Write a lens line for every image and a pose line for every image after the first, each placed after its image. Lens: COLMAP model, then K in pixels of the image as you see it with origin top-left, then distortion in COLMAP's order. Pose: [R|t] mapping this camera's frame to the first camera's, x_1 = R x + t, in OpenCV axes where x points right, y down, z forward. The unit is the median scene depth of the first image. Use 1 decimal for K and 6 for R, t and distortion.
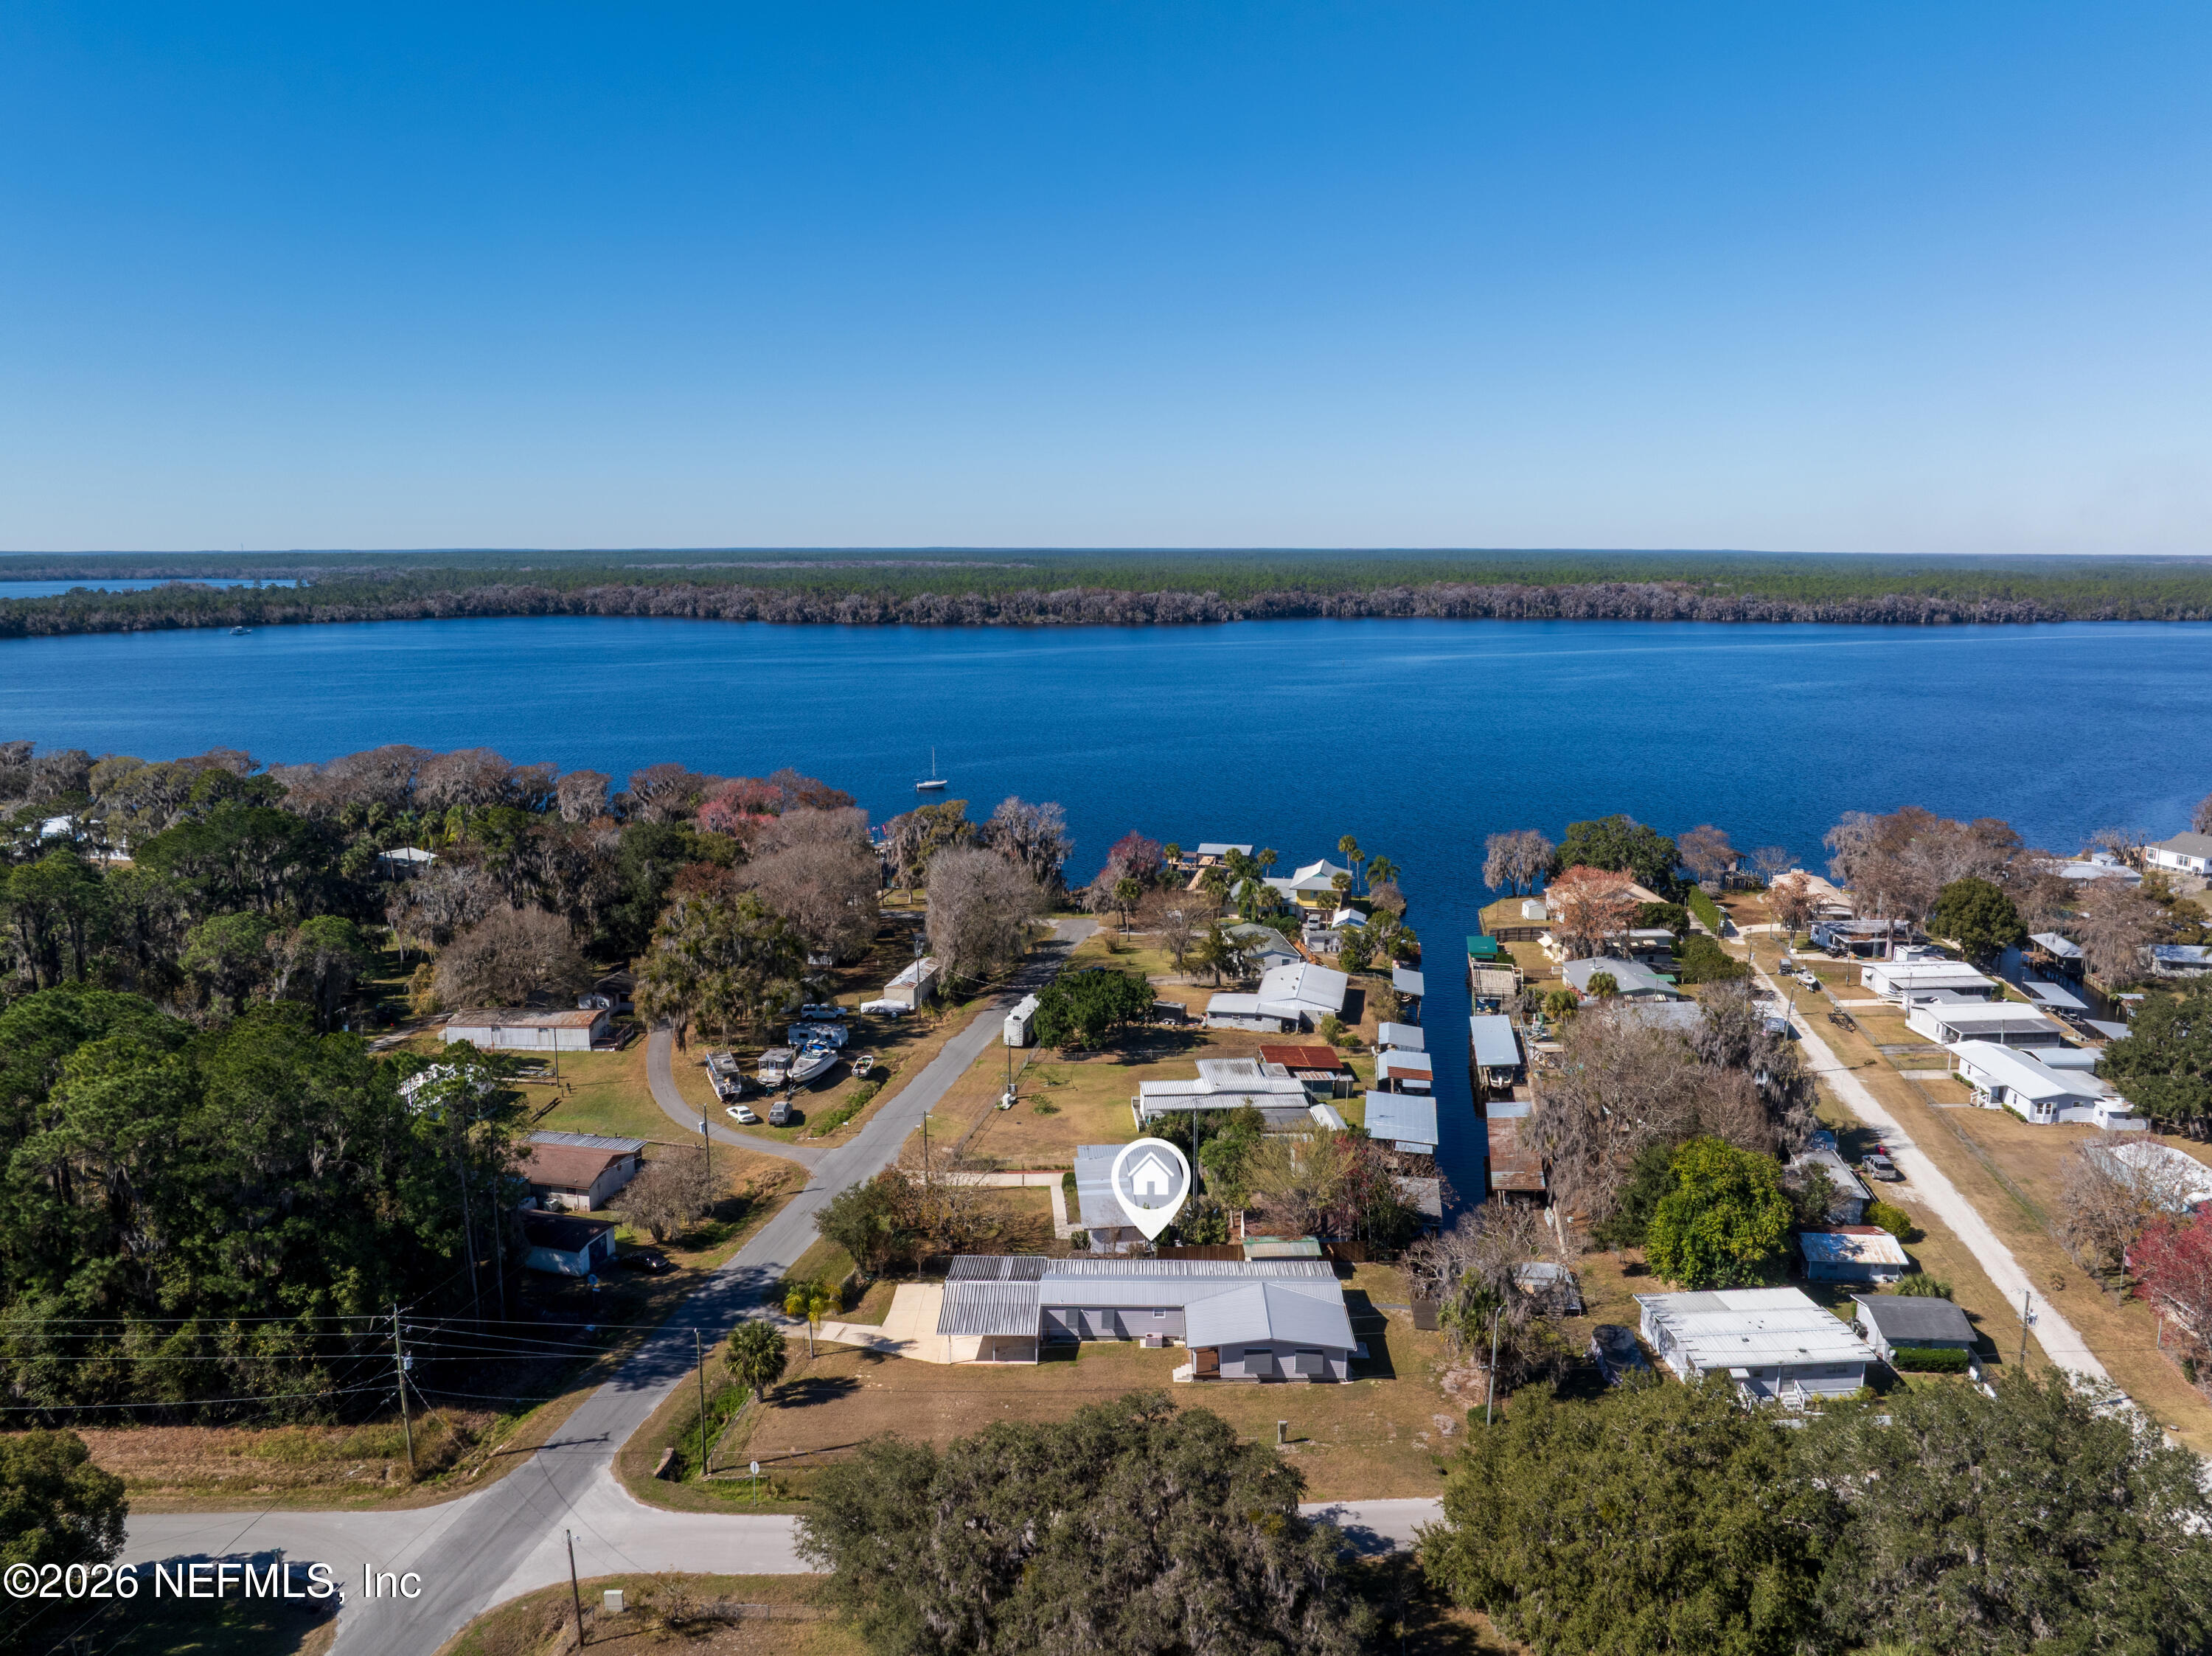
lens RADIAL K [[1563.2, 0, 1106.0], [0, 1563.2, 828.0], [0, 0, 1]] dist [-0.051365, 0.017827]
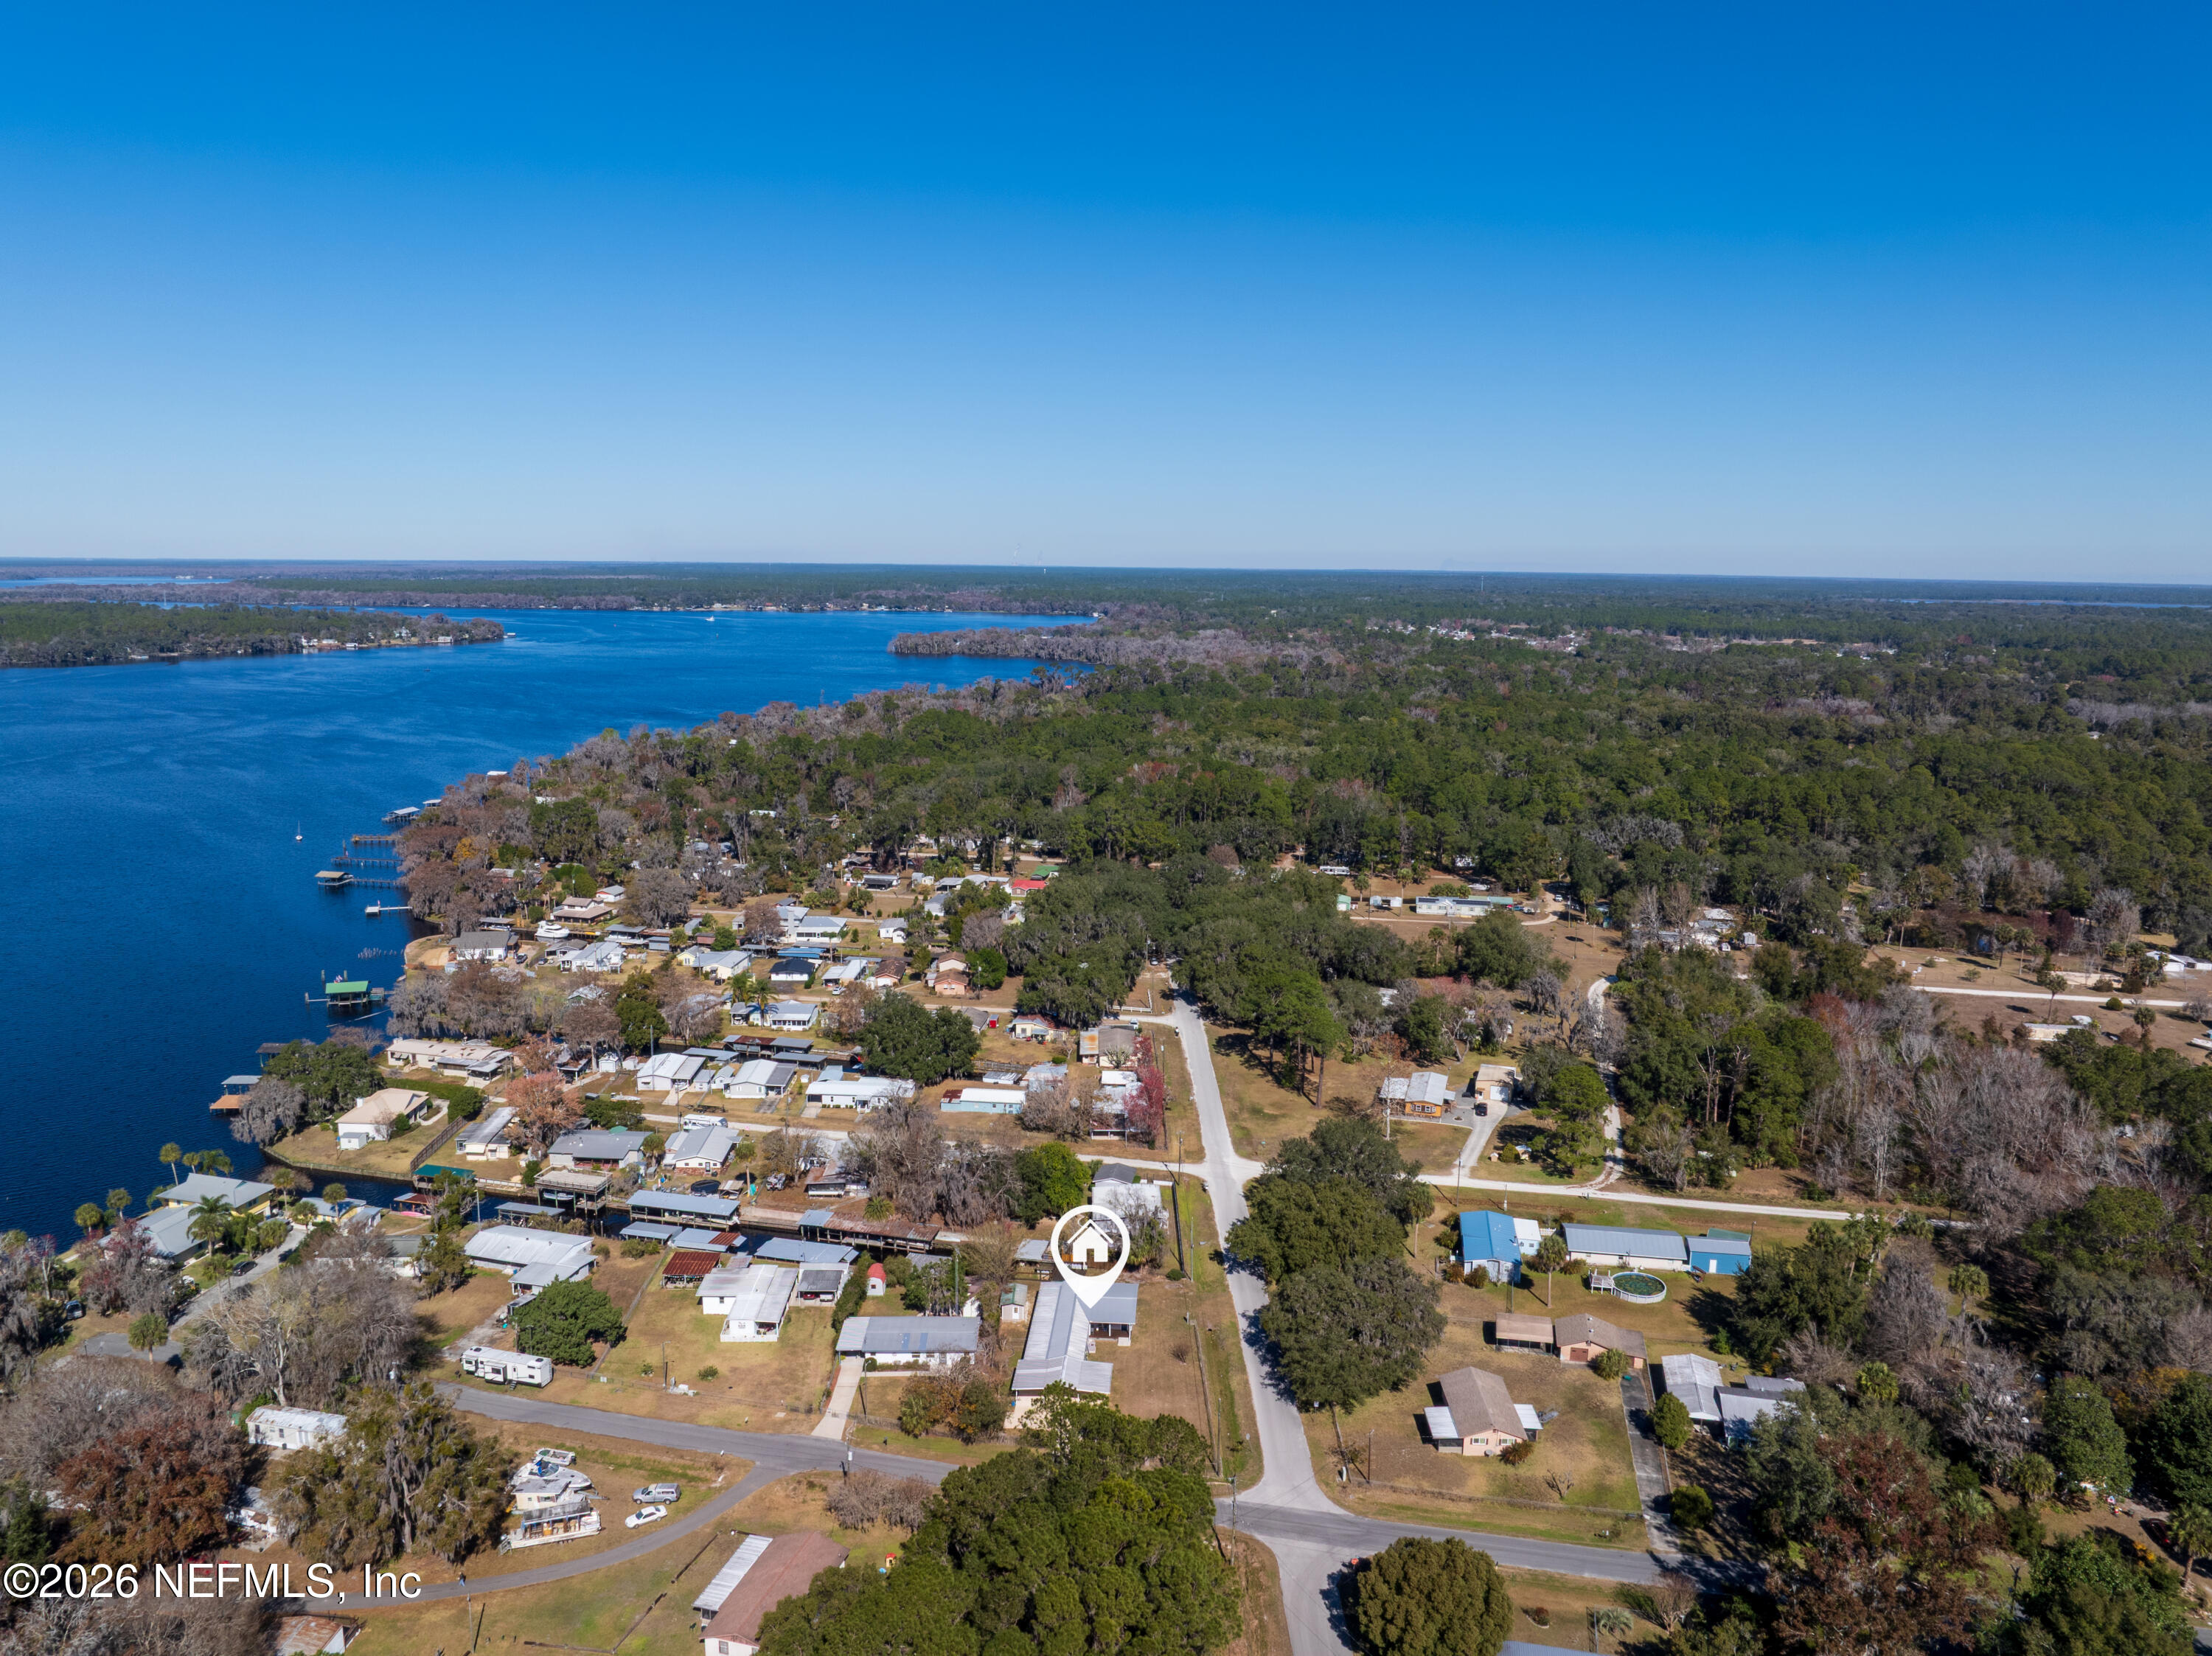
lens RADIAL K [[1564.7, 0, 1106.0], [0, 1564.7, 828.0], [0, 0, 1]] dist [-0.028318, -0.037980]
pose [[0.048665, -0.166932, 0.984767, -1.161479], [0.163328, 0.973994, 0.157034, -0.380950], [-0.985371, 0.153198, 0.074664, 0.521624]]
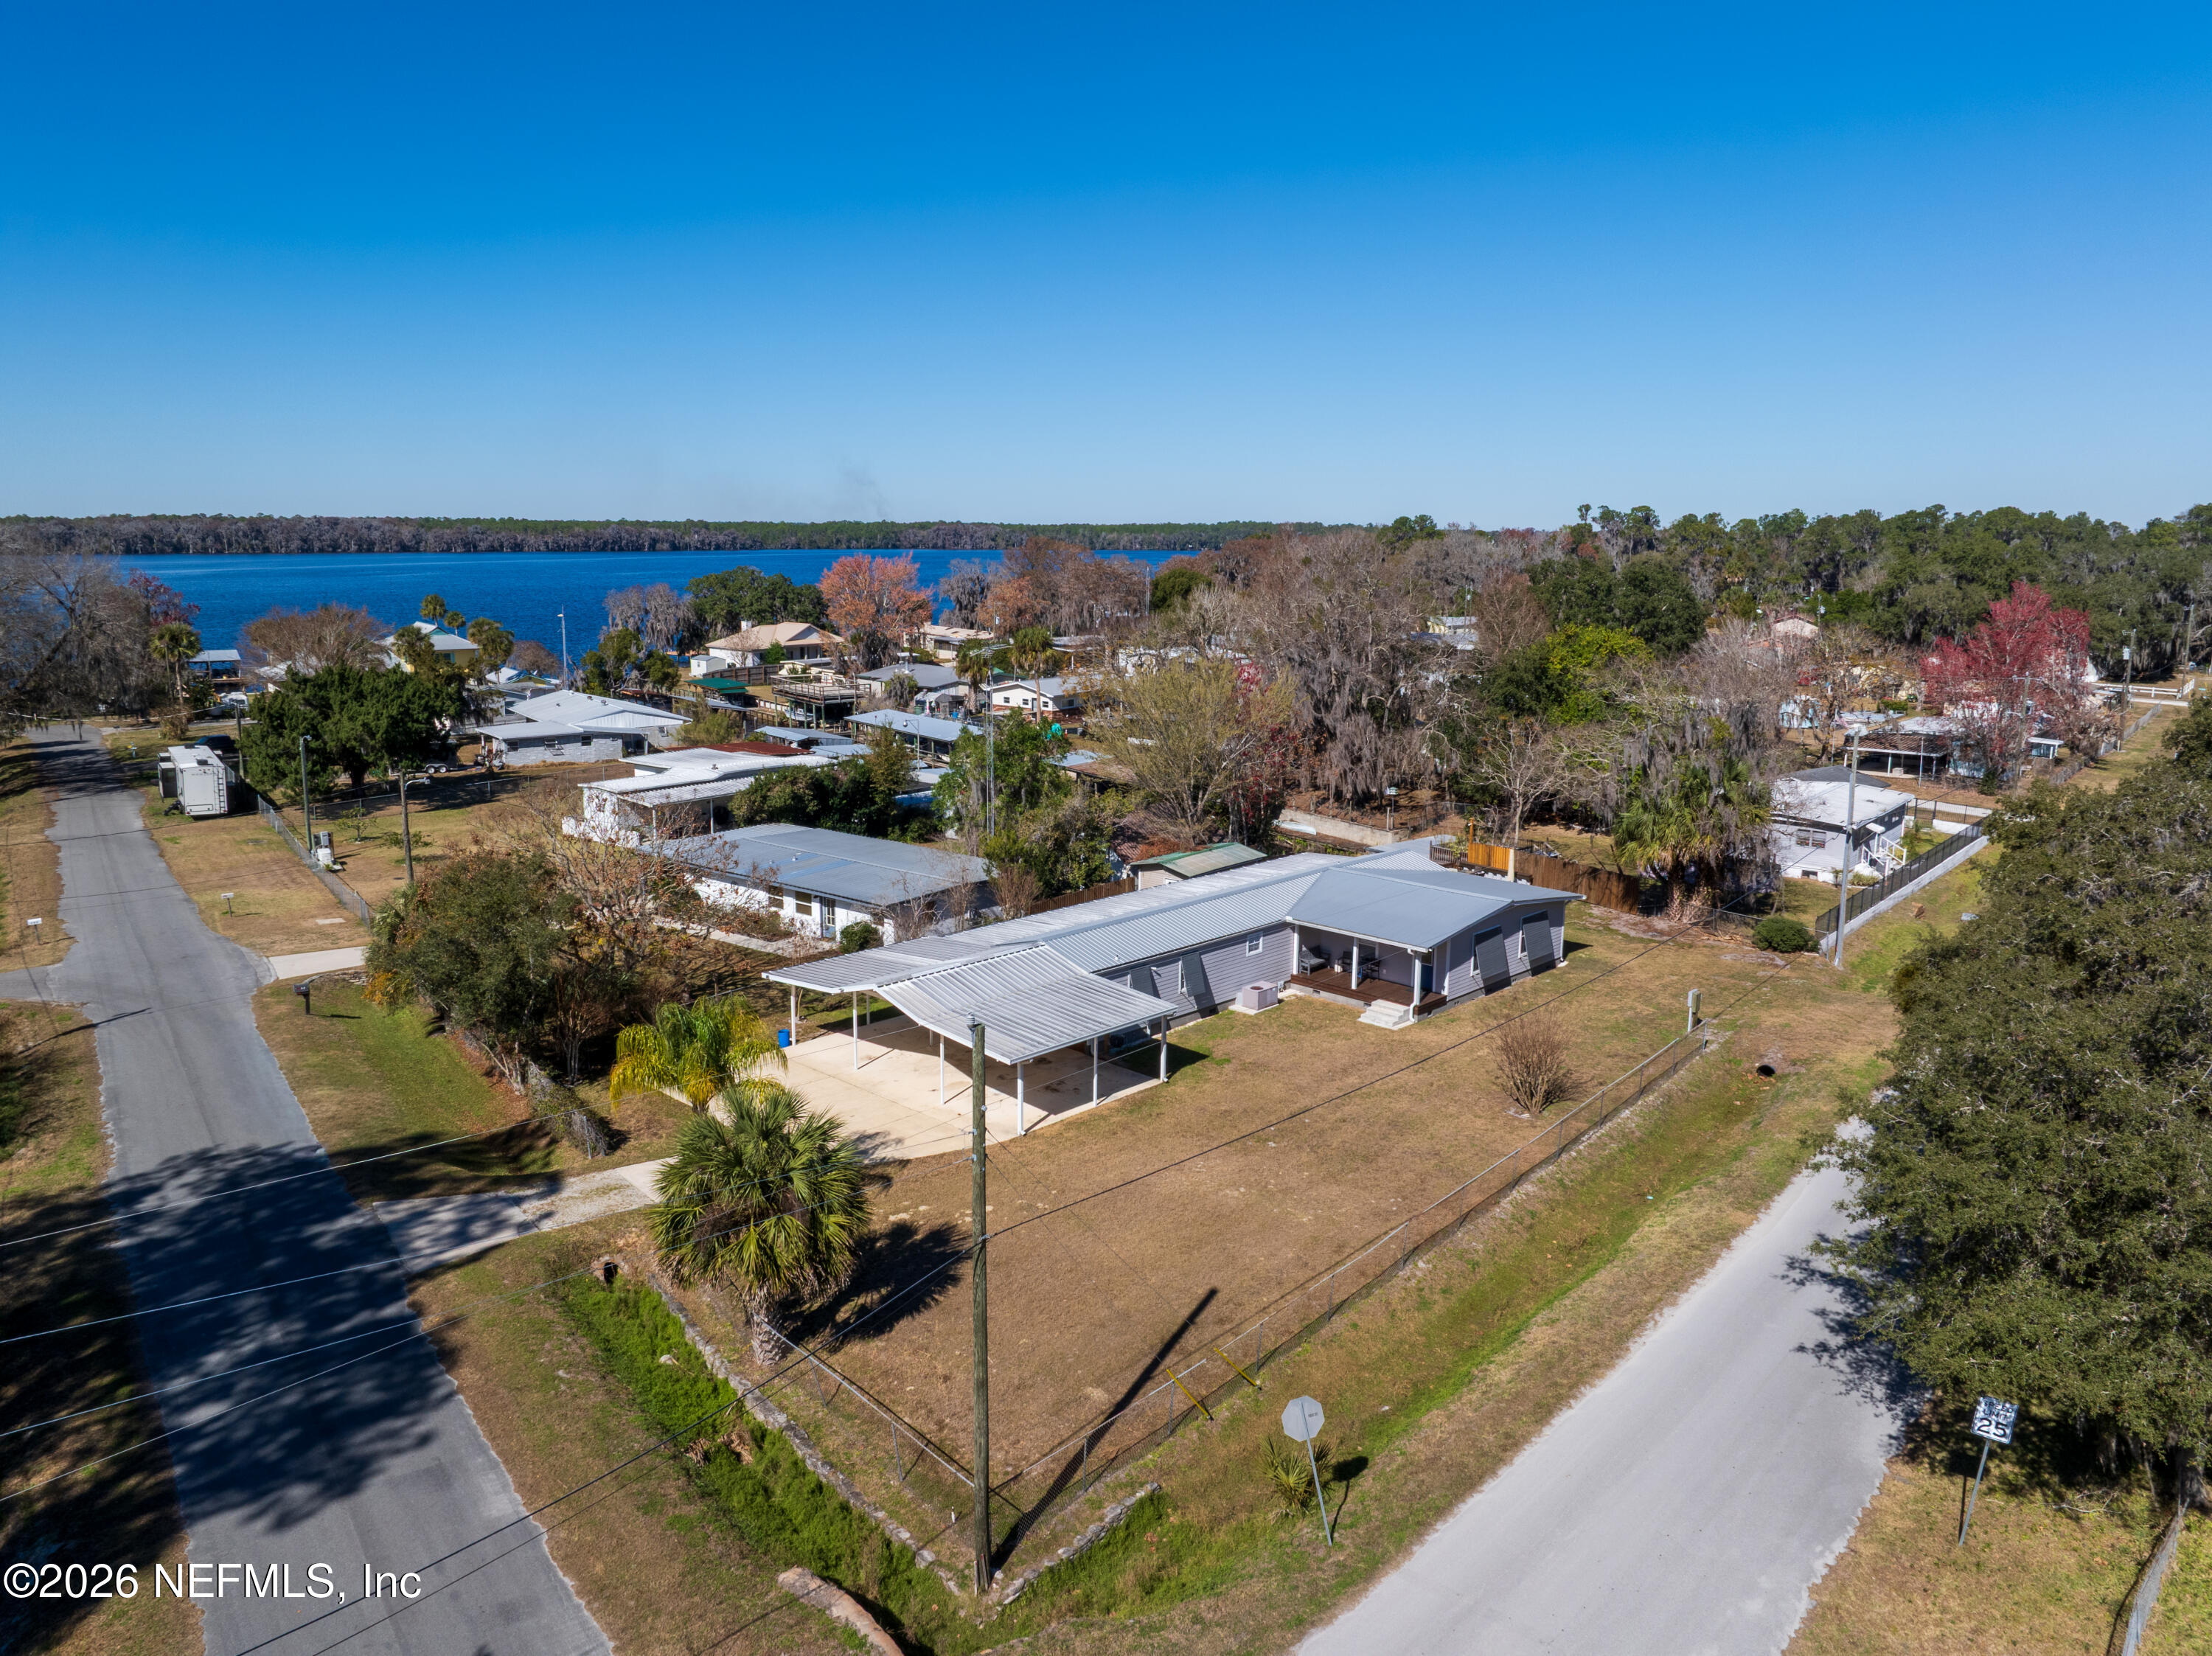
lens RADIAL K [[1550.1, 0, 1106.0], [0, 1550.1, 828.0], [0, 0, 1]] dist [-0.025027, 0.000039]
pose [[0.685425, -0.130257, 0.716398, -0.250345], [0.118953, 0.990683, 0.066318, 0.163548], [-0.718362, 0.039762, 0.694533, 0.472861]]
